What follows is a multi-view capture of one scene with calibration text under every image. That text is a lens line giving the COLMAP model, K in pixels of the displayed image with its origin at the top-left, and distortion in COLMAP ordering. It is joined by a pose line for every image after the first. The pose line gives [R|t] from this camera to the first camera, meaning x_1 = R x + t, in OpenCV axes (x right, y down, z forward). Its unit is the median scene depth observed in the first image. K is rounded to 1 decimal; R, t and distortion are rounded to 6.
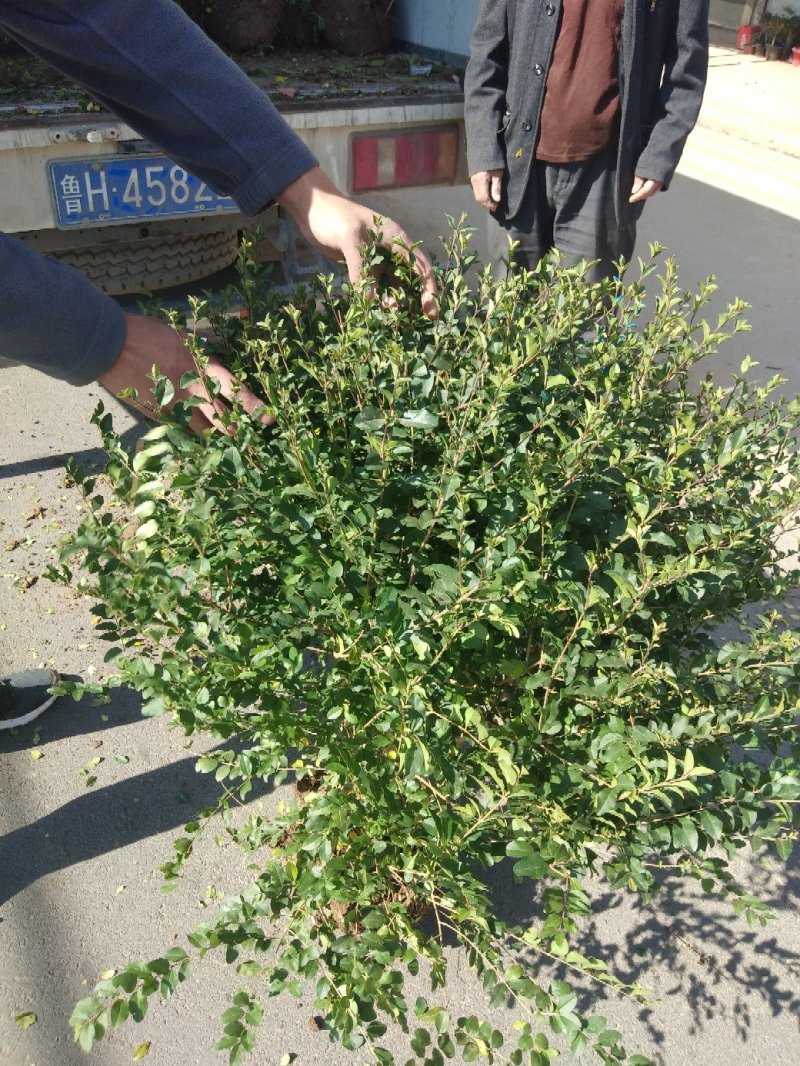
lens RADIAL K [[839.2, 0, 400.0], [0, 839.2, 533.0], [0, 0, 1]] dist [-0.022517, -0.002311]
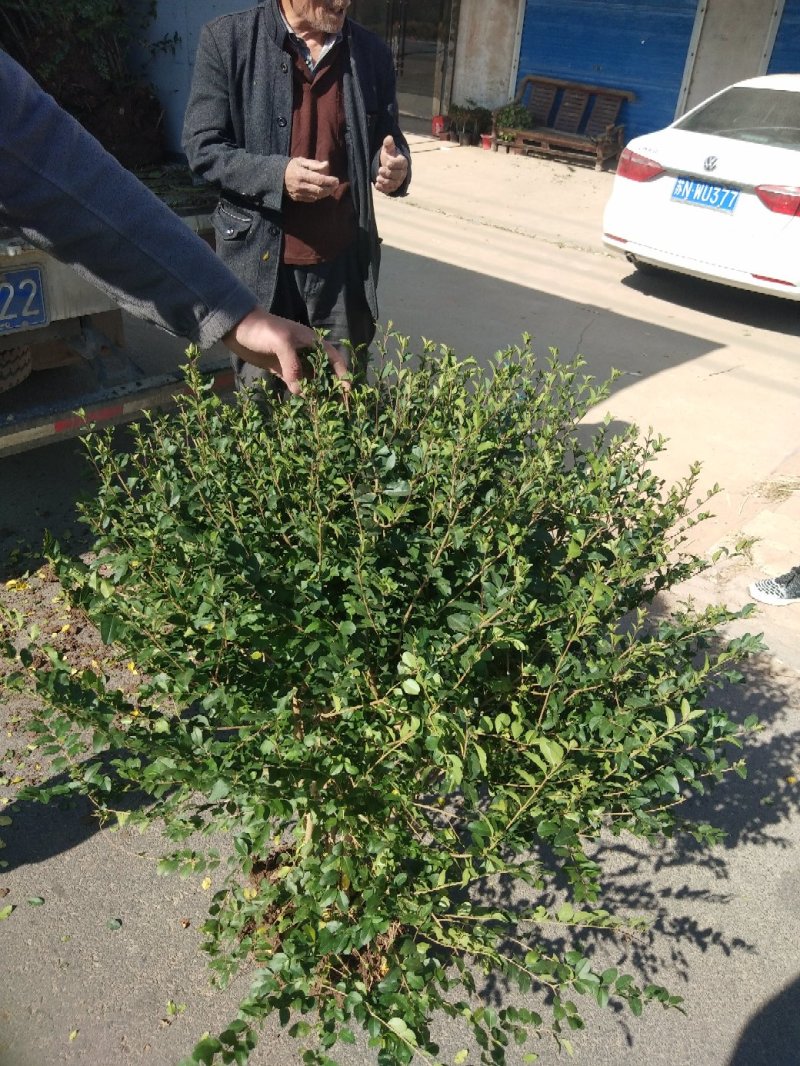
lens RADIAL K [[884.4, 0, 400.0], [0, 884.4, 533.0], [0, 0, 1]] dist [-0.040710, -0.005737]
pose [[0.940555, -0.152471, 0.303493, -0.159151], [0.180019, 0.981527, -0.064791, 0.002793], [-0.288008, 0.115575, 0.950628, -0.078195]]
